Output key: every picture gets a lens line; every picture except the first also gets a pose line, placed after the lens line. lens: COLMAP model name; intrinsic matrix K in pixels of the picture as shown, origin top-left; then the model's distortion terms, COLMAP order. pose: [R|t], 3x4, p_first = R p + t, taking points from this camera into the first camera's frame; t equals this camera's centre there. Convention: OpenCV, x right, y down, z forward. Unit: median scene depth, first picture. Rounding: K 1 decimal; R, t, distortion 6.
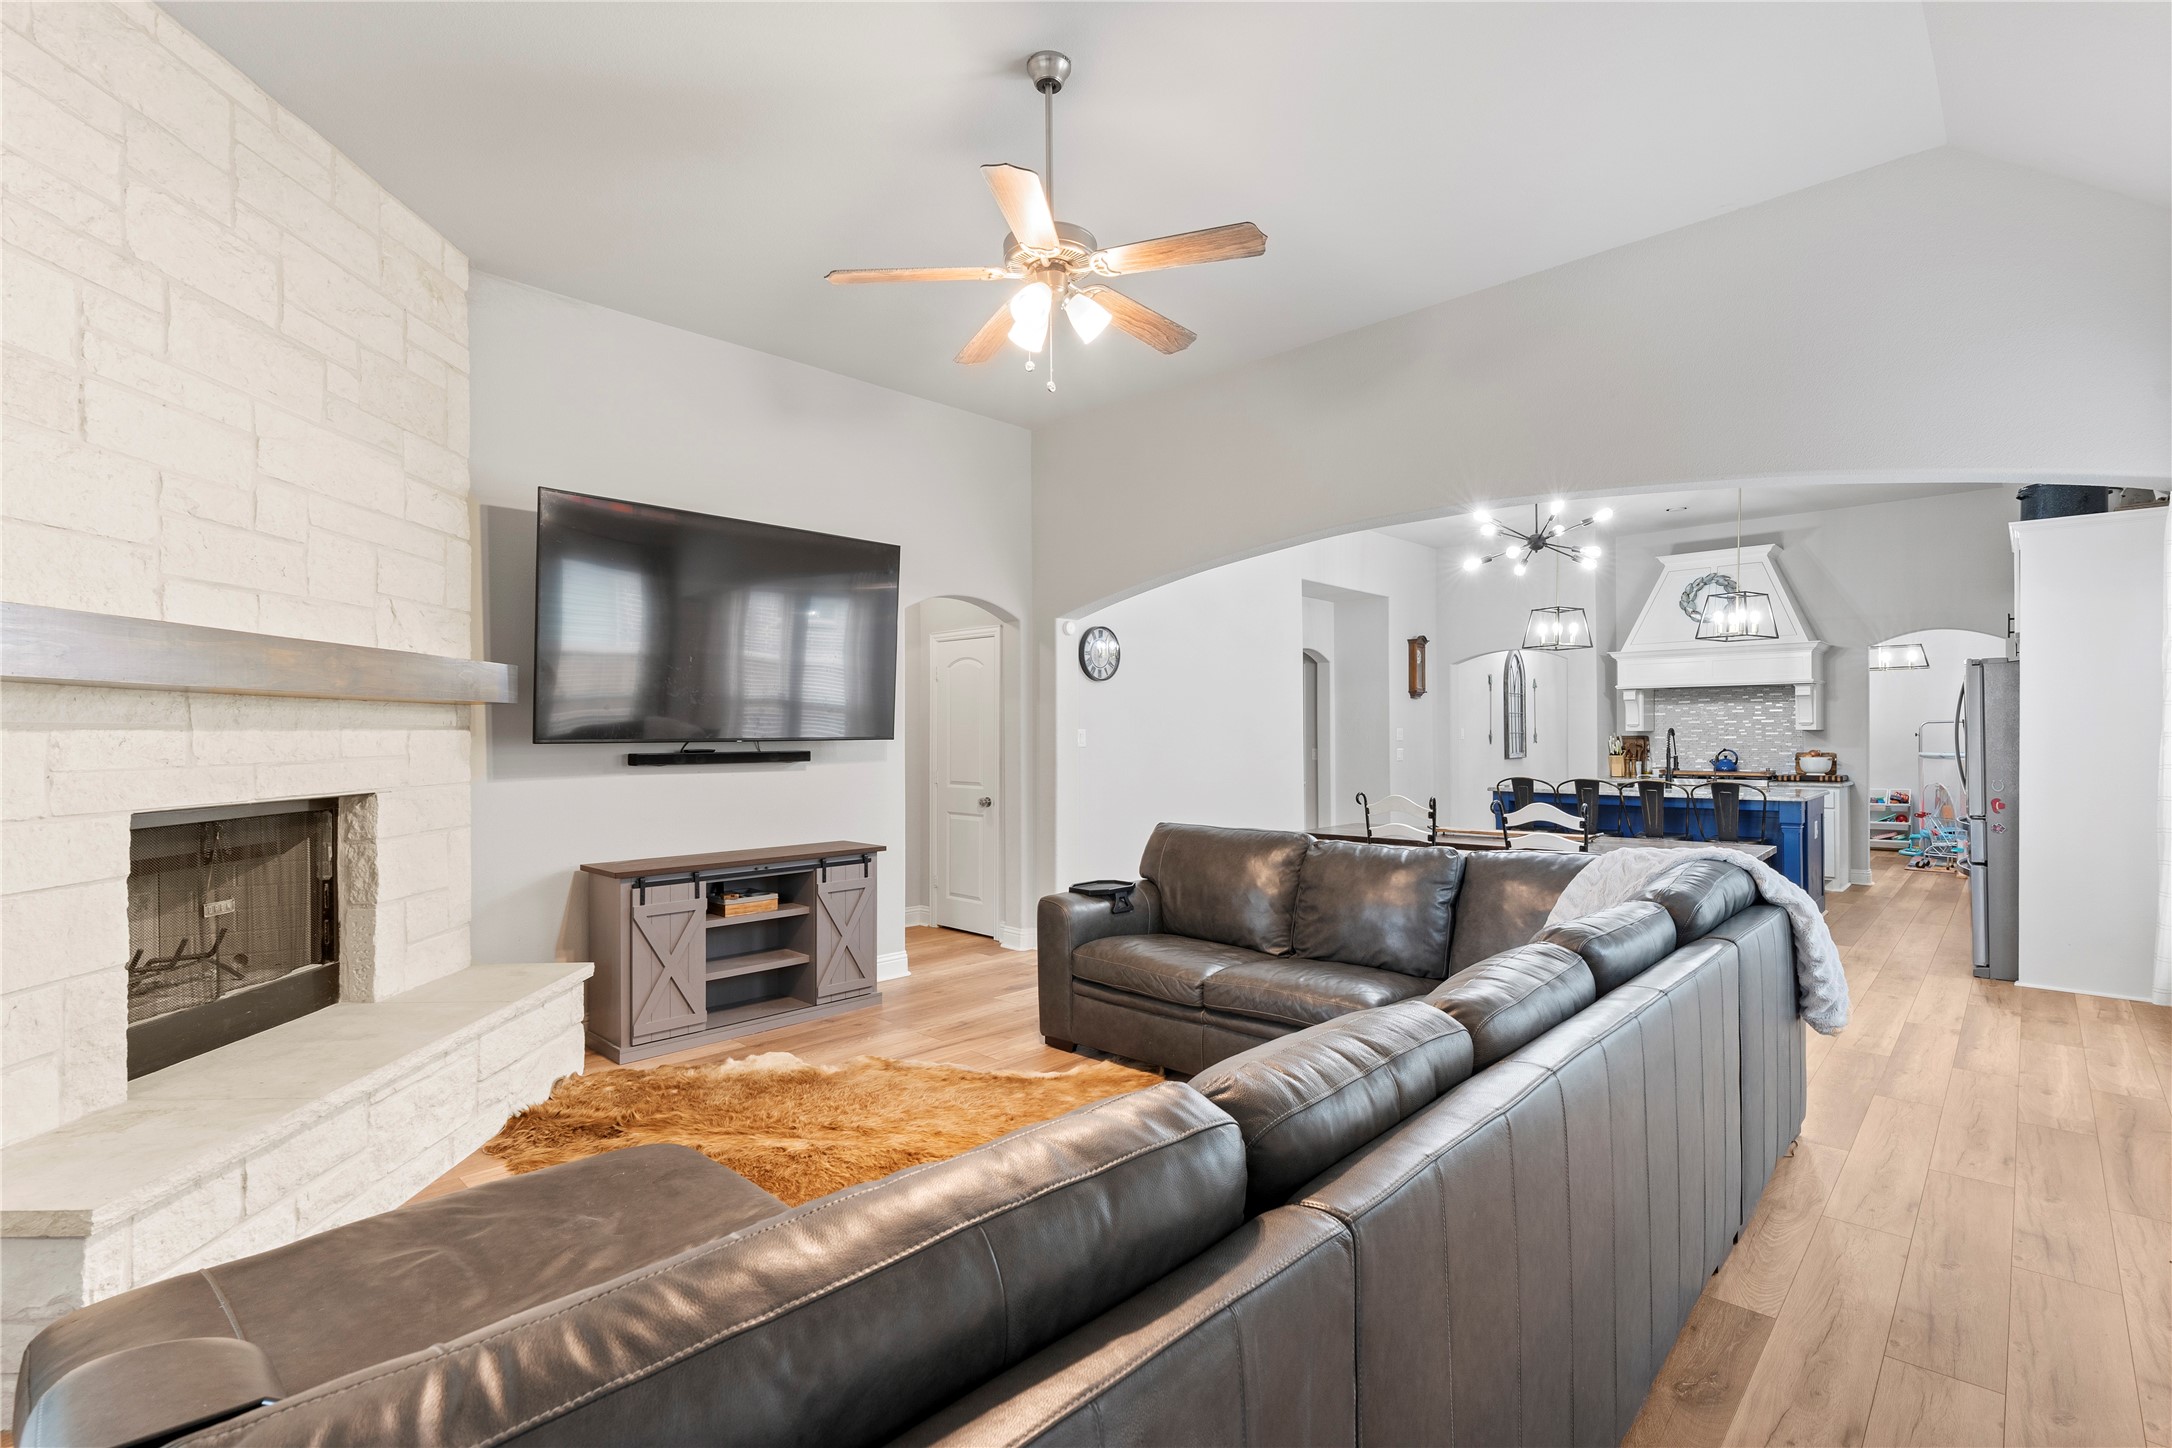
lens RADIAL K [[1001.0, 0, 1084.6], [0, 1001.0, 721.3], [0, 0, 1]] dist [-0.004682, 0.002214]
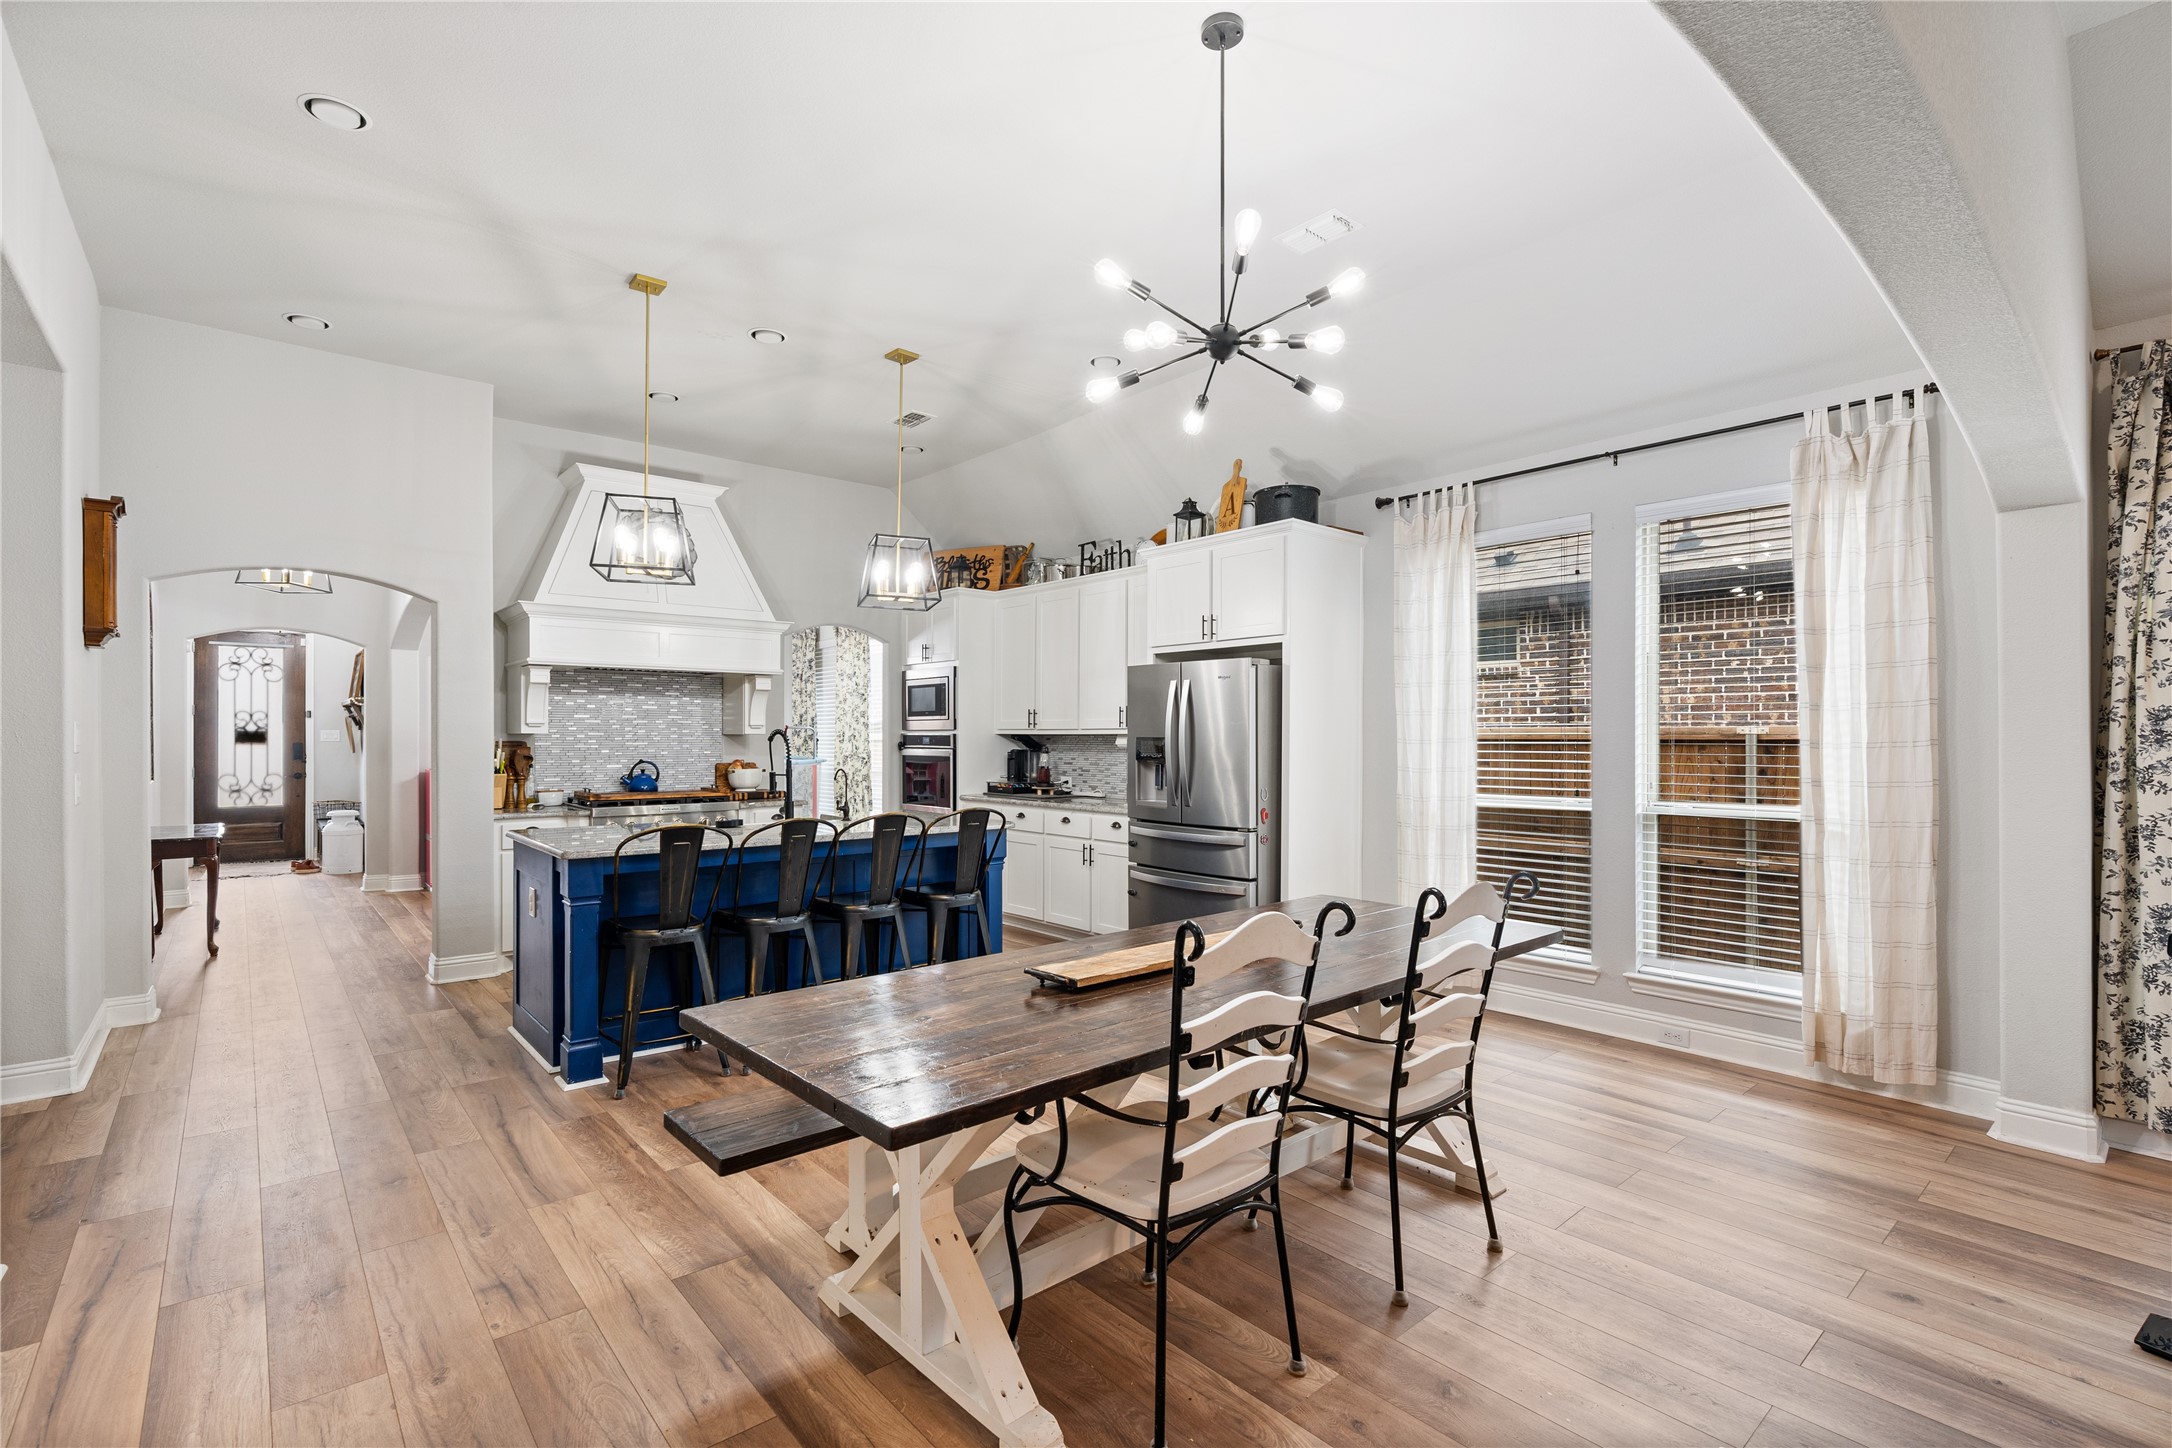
lens RADIAL K [[1001.0, 0, 1091.2], [0, 1001.0, 730.4], [0, 0, 1]] dist [-0.004682, 0.002214]
pose [[0.100569, 0.007751, 0.994900, -0.047089], [-0.011711, 0.999910, -0.006606, 0.015528], [-0.994861, -0.010987, 0.100651, 1.305314]]
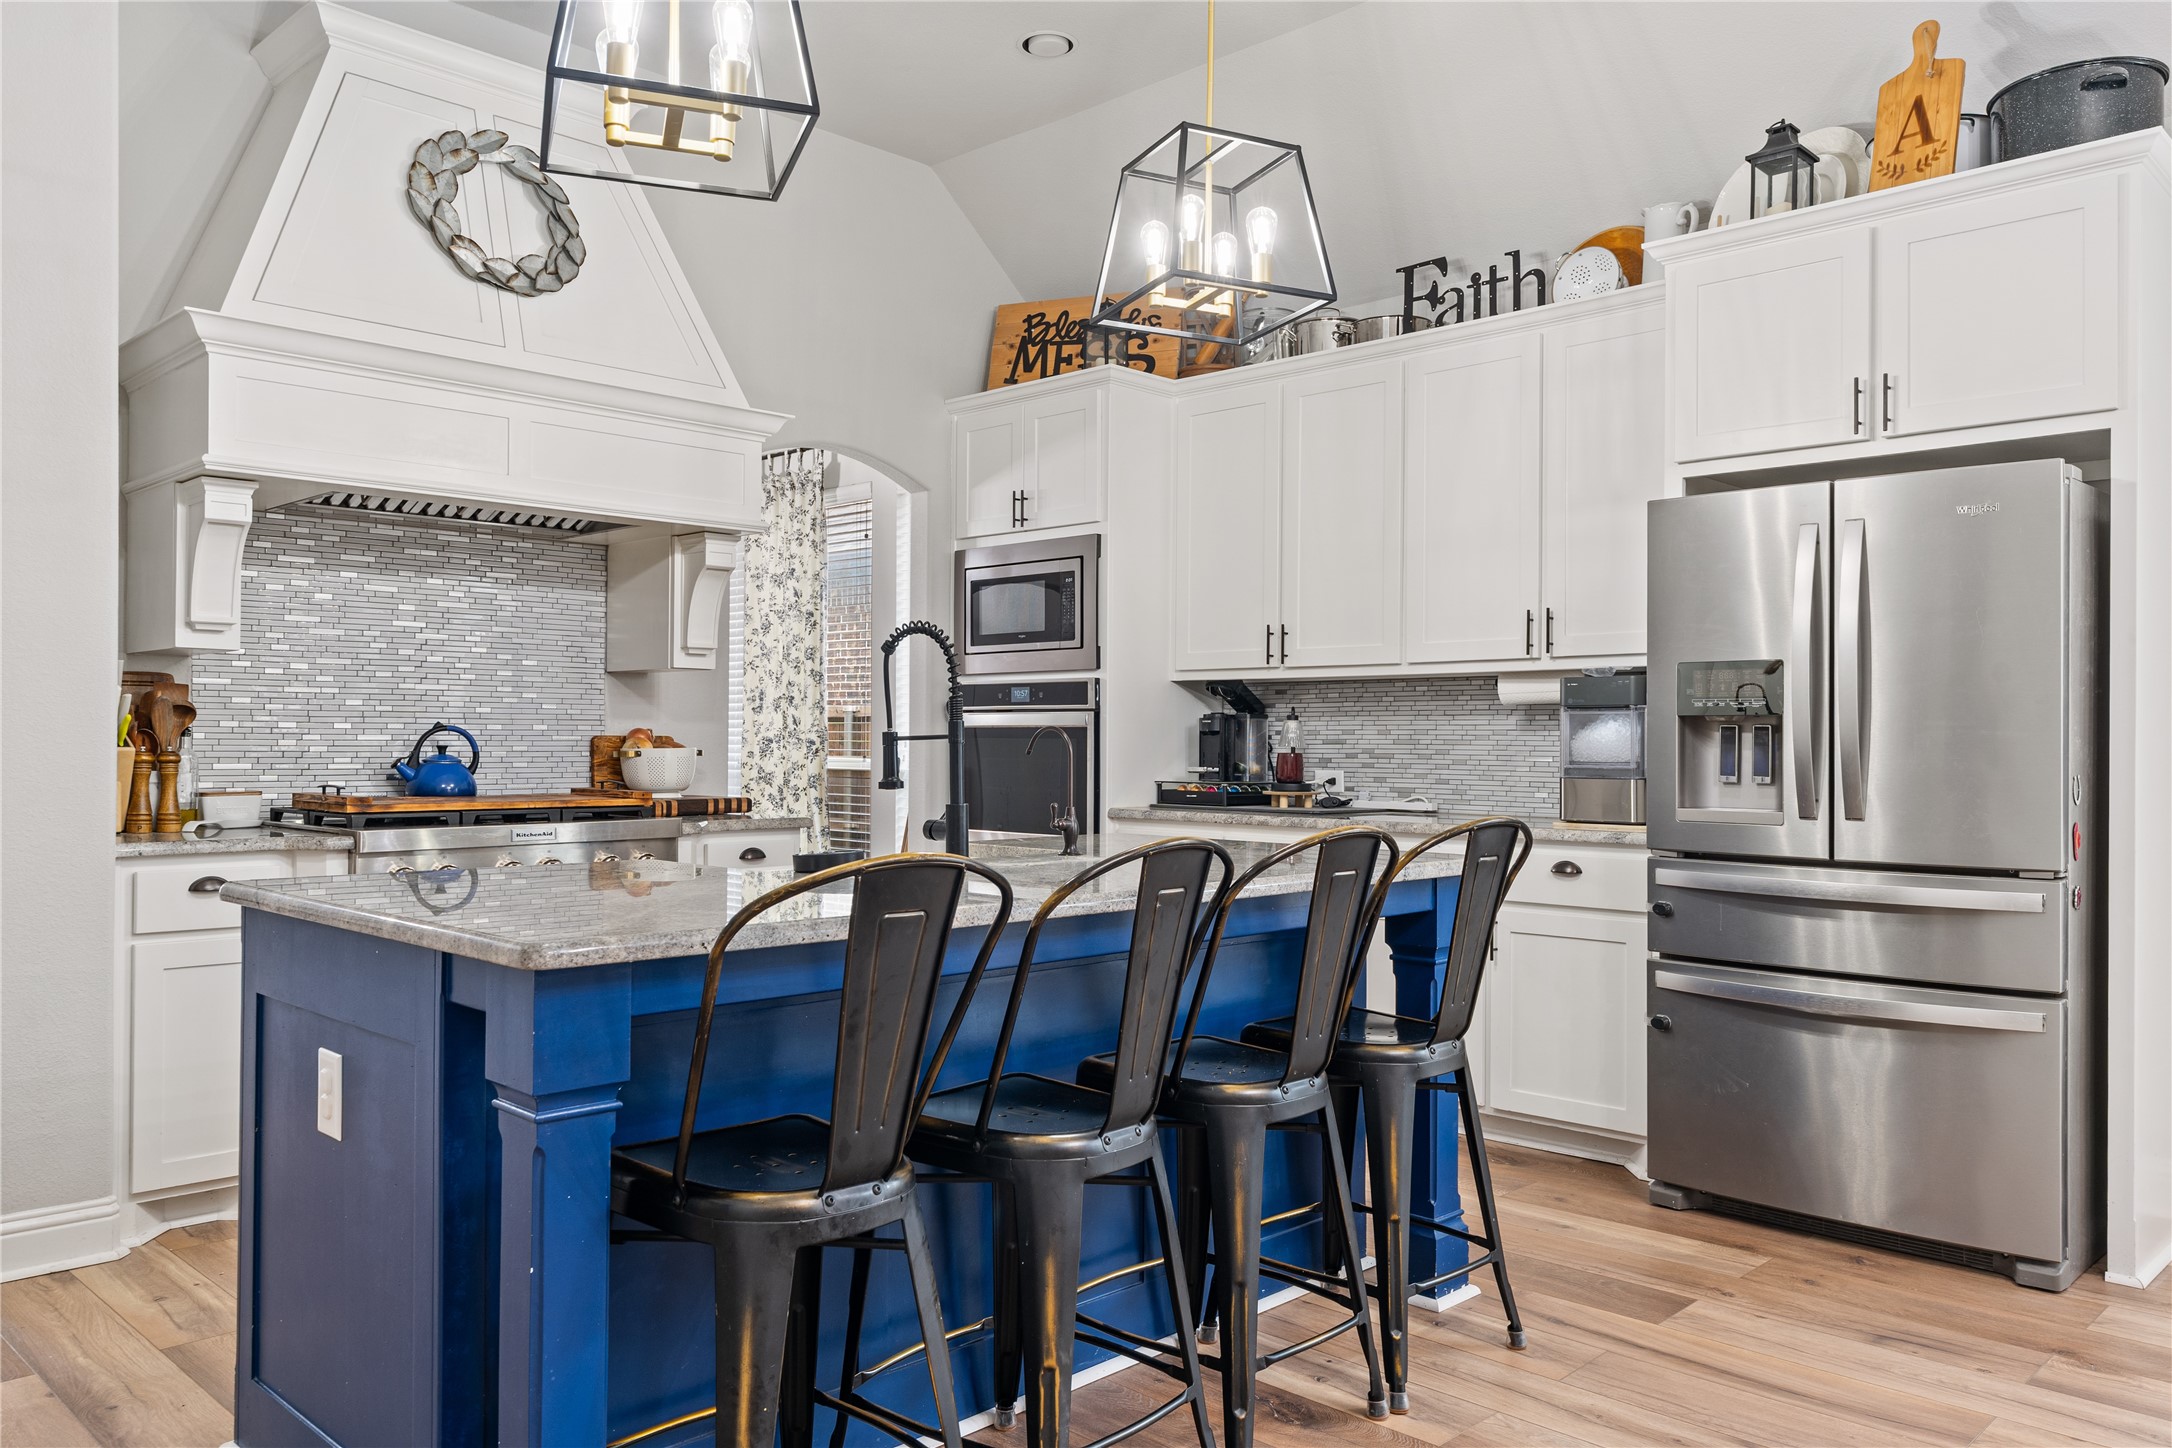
lens RADIAL K [[1587.6, 0, 1082.1], [0, 1587.6, 719.2], [0, 0, 1]] dist [0.000752, 0.002011]
pose [[0.015115, 0.017306, 0.999736, 0.348392], [-0.014898, 0.999743, -0.017081, 0.065718], [-0.999775, -0.014636, 0.015369, 1.688115]]
